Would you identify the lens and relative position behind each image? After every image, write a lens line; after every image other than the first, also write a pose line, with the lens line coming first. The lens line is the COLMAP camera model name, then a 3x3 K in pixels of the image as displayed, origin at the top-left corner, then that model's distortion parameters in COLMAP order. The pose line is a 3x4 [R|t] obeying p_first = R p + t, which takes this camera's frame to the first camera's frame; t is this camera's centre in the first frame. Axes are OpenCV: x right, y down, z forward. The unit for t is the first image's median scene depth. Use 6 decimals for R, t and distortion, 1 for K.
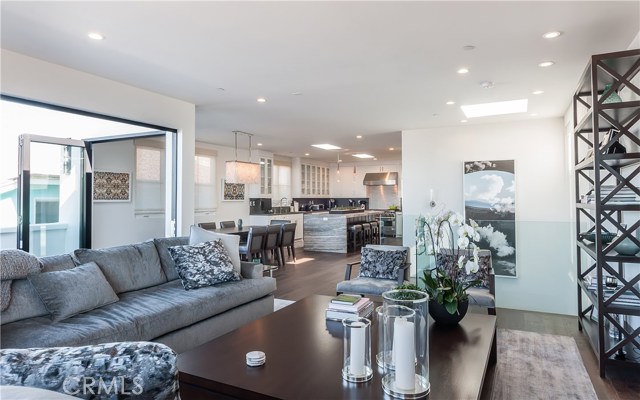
lens RADIAL K [[385.4, 0, 320.0], [0, 385.4, 200.0], [0, 0, 1]] dist [0.000281, 0.000089]
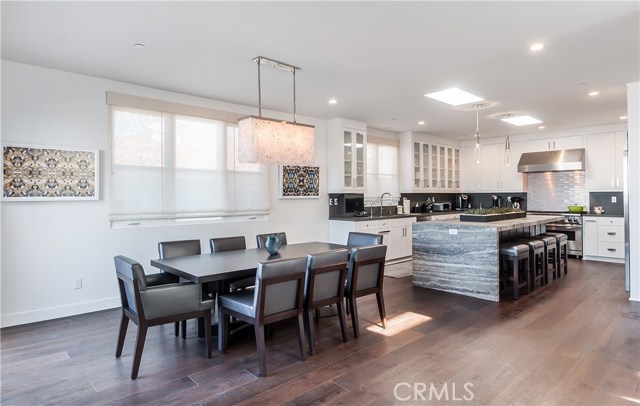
lens RADIAL K [[364.4, 0, 315.6], [0, 364.4, 192.5], [0, 0, 1]] dist [-0.001029, -0.000037]
pose [[0.939692, -0.007291, -0.341945, 0.006735], [0.003623, 0.999929, -0.011363, 0.000271], [0.342003, 0.009439, 0.939651, 0.390185]]
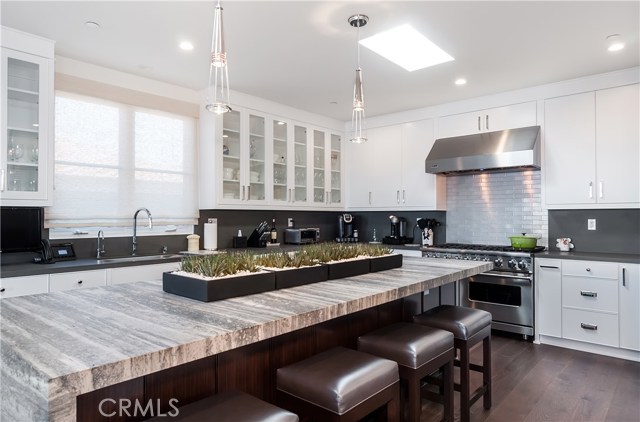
lens RADIAL K [[401.3, 0, 320.0], [0, 401.3, 211.0], [0, 0, 1]] dist [-0.000374, -0.000024]
pose [[0.971770, -0.002199, -0.235920, 0.124658], [-0.002152, 0.999832, -0.018184, 0.002346], [0.235921, 0.018179, 0.971602, 0.752421]]
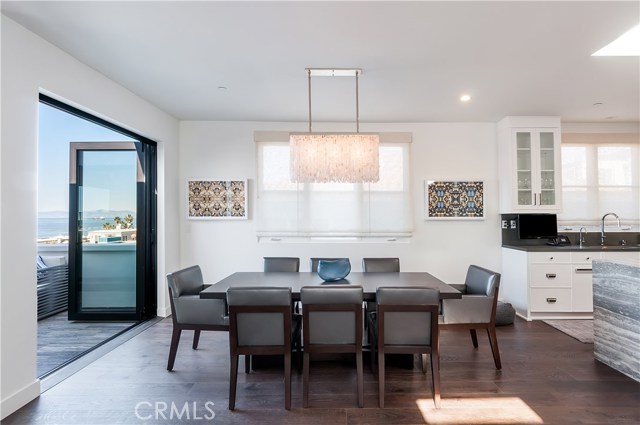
lens RADIAL K [[336.1, 0, 343.3], [0, 336.1, 213.2], [0, 0, 1]] dist [0.002465, 0.000320]
pose [[0.482556, -0.008989, -0.875819, 0.105211], [-0.002471, 0.999929, -0.011625, -0.000164], [0.875862, 0.007774, 0.482499, 0.561445]]
